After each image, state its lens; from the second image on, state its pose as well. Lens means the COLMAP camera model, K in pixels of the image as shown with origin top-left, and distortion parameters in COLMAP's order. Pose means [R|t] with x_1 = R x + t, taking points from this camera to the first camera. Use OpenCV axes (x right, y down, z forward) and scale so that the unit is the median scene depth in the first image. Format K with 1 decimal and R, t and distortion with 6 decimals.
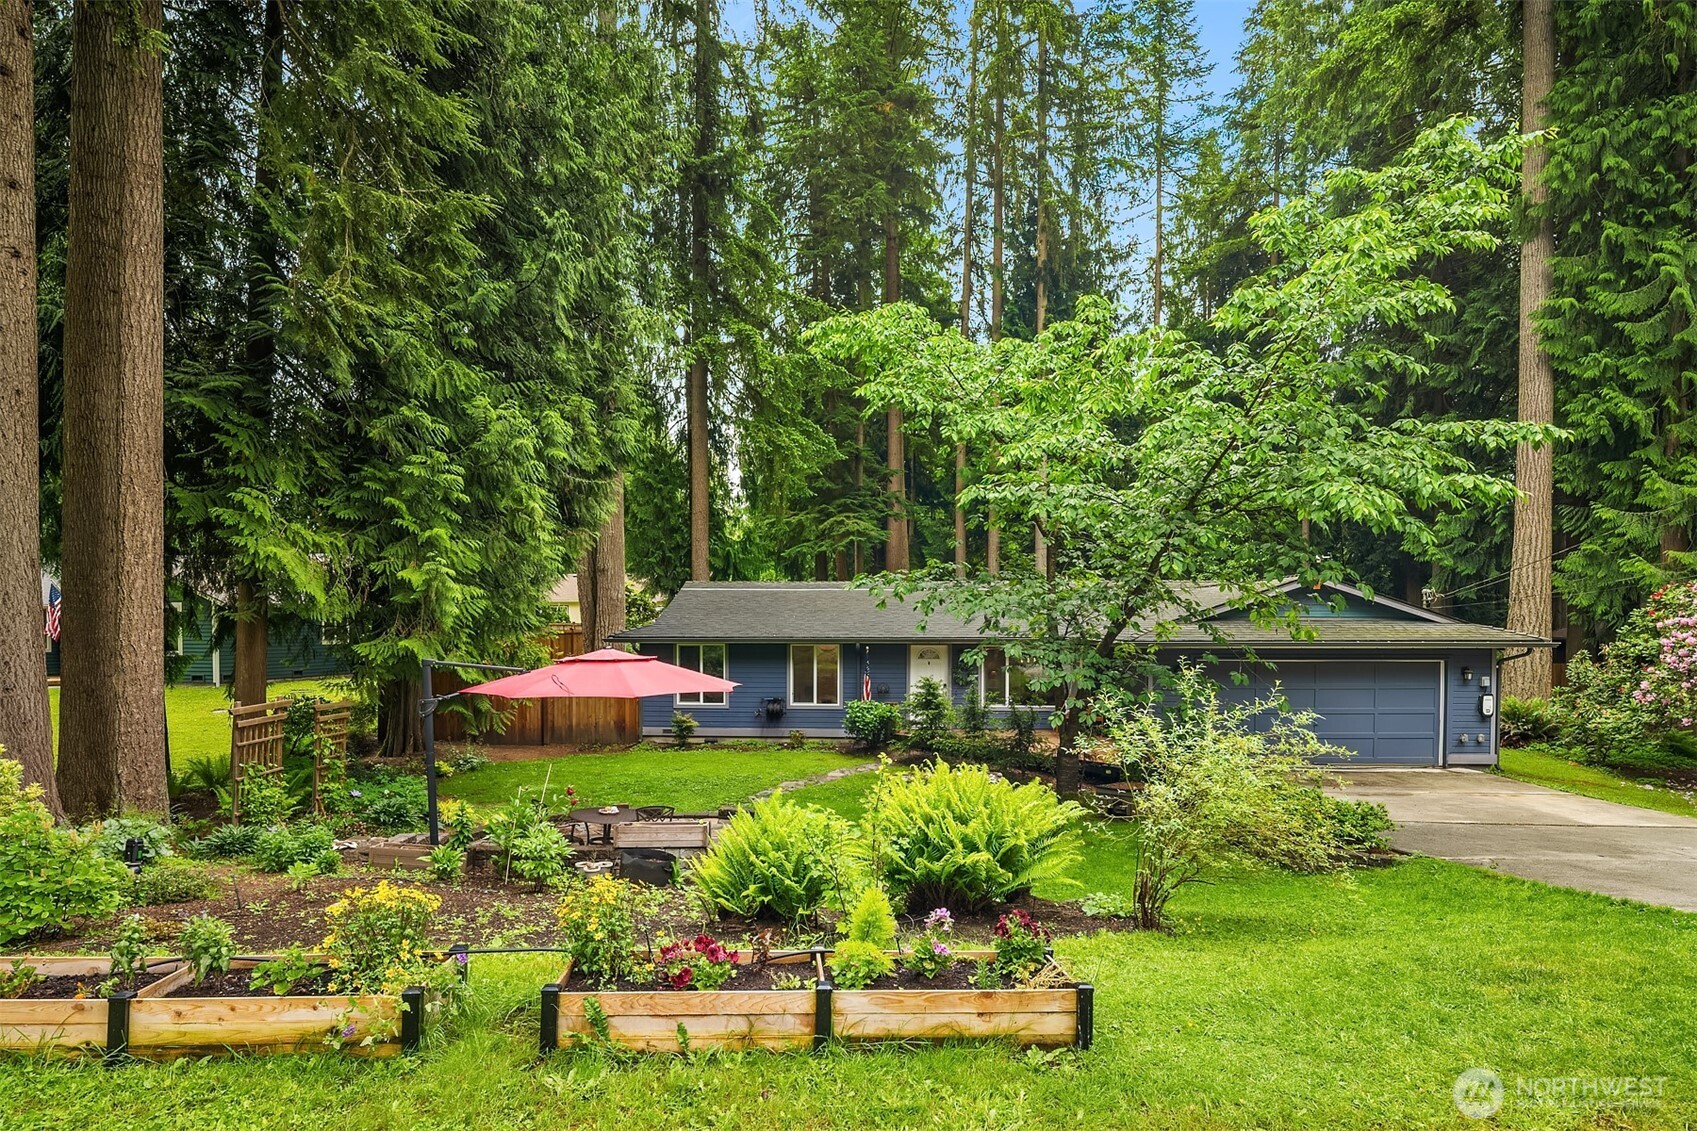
lens RADIAL K [[926.9, 0, 829.2], [0, 926.9, 647.5], [0, 0, 1]] dist [-0.005192, -0.003694]
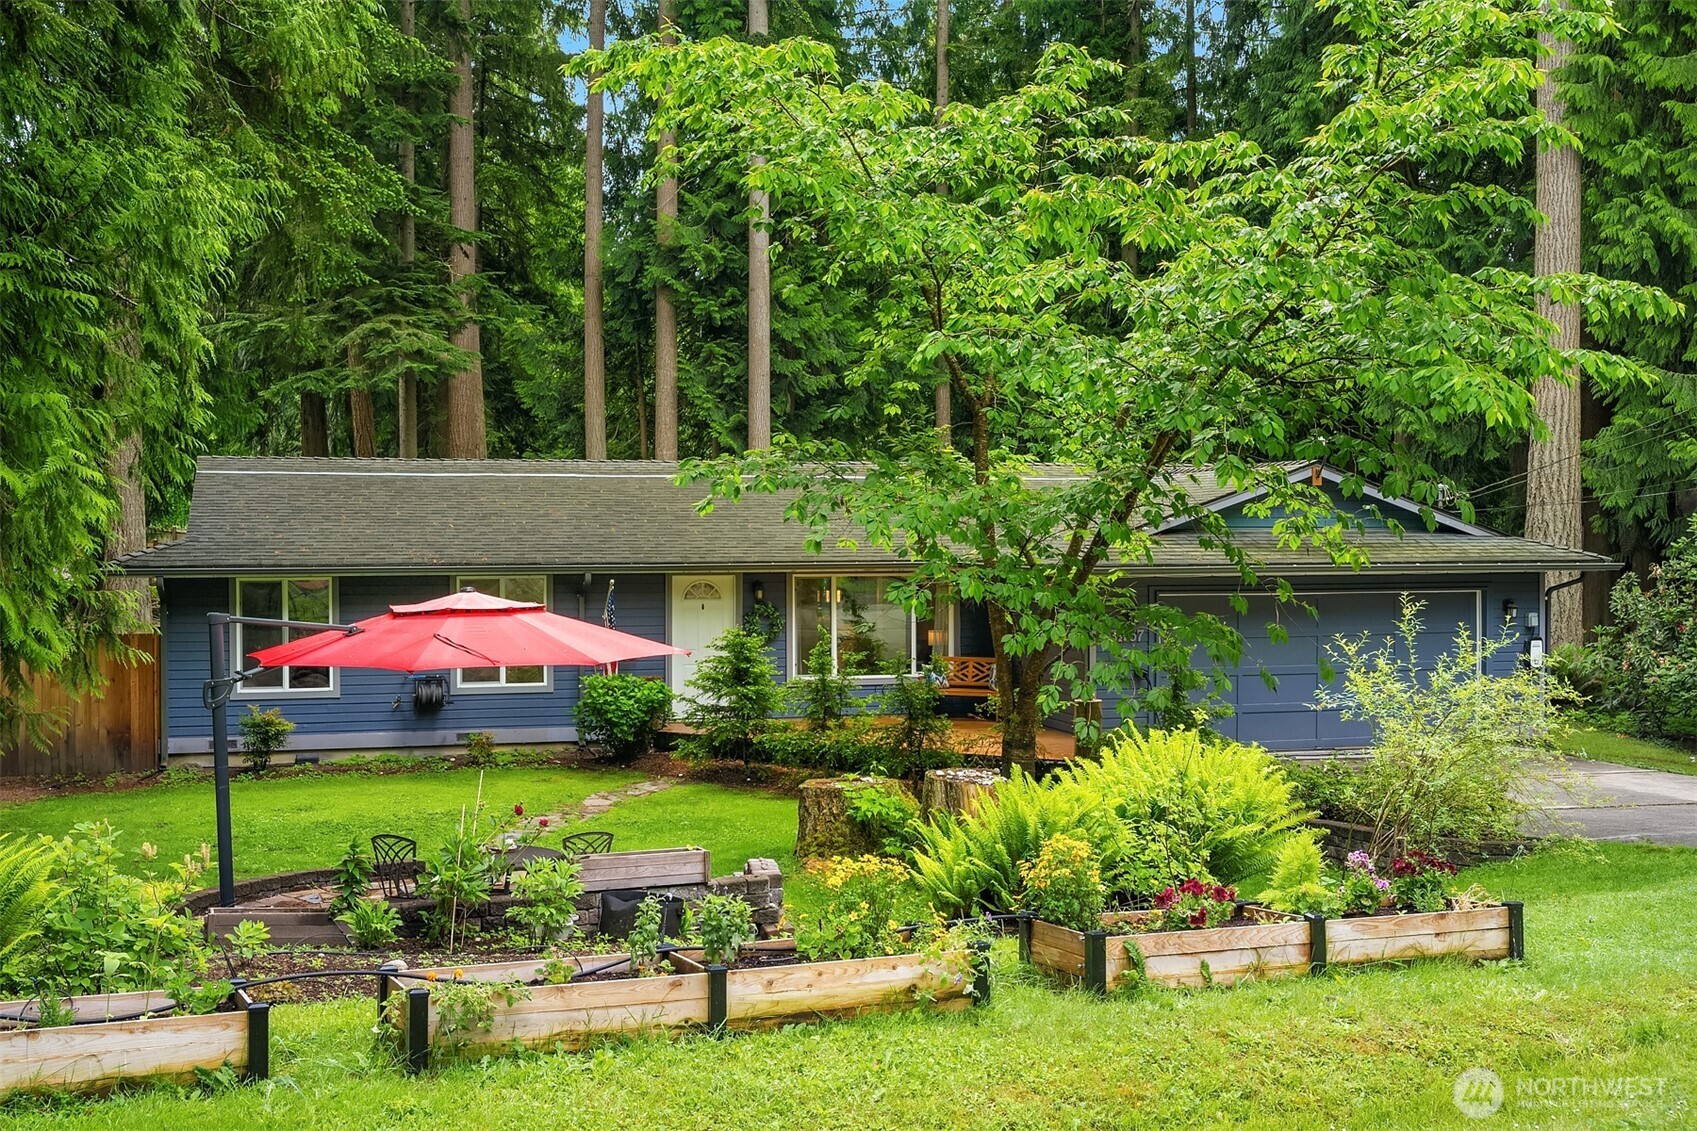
lens RADIAL K [[1916.1, 0, 846.9], [0, 1916.1, 565.4], [0, 0, 1]] dist [0.004676, 0.000000]
pose [[0.940556, -0.008983, 0.339520, -0.222103], [0.010473, 0.999942, -0.002559, -0.004945], [-0.339477, 0.005963, 0.940595, -0.152939]]
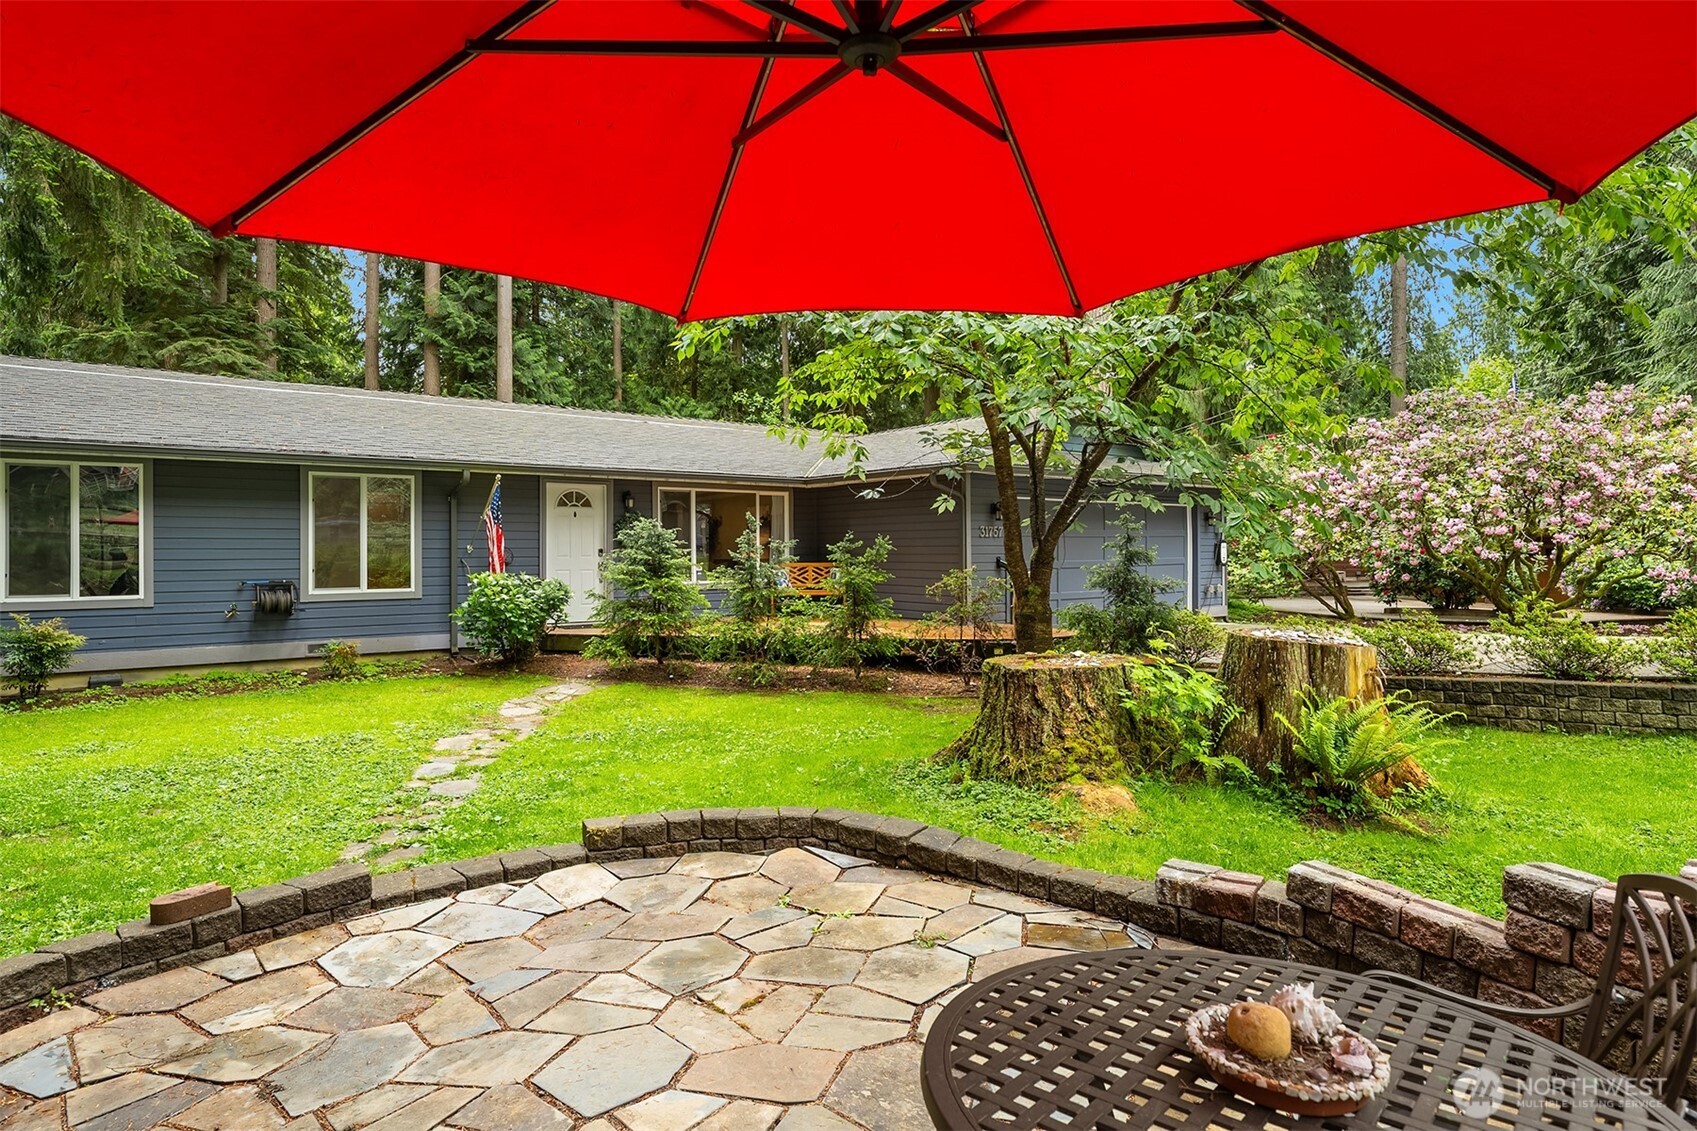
lens RADIAL K [[926.9, 0, 852.8], [0, 926.9, 548.6], [0, 0, 1]] dist [-0.005192, -0.003694]
pose [[0.743620, -0.002056, 0.668599, -0.166135], [0.021809, 0.999538, -0.021182, 0.057975], [-0.668247, 0.030333, 0.743321, 0.461811]]
